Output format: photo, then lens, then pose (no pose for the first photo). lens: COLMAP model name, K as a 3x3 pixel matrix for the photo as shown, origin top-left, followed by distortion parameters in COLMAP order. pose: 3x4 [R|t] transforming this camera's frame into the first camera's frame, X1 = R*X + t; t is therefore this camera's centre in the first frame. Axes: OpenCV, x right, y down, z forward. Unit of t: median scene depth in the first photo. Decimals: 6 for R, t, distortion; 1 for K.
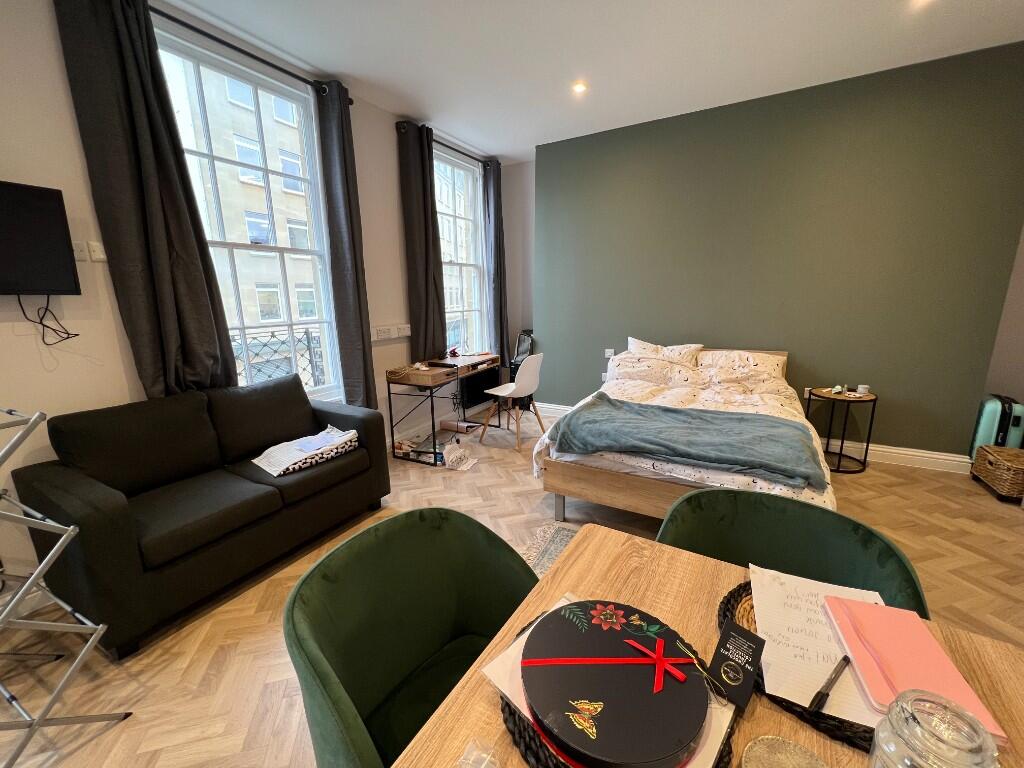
lens RADIAL K [[407.9, 0, 513.4], [0, 407.9, 382.0], [0, 0, 1]] dist [0.002066, -0.000182]
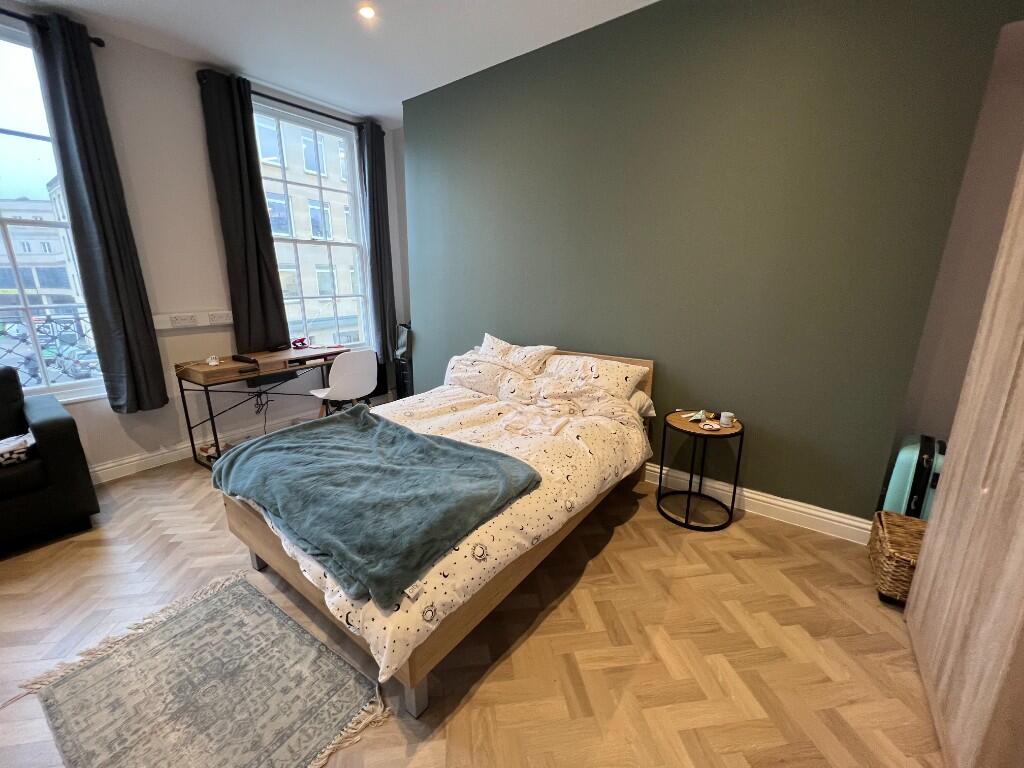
lens RADIAL K [[407.5, 0, 512.5], [0, 407.5, 381.8], [0, 0, 1]] dist [0.000096, -0.000500]
pose [[0.992782, 0.046354, -0.110617, 0.798612], [-0.042261, 0.998343, 0.039066, -0.085541], [0.112245, -0.034109, 0.993095, 0.342759]]
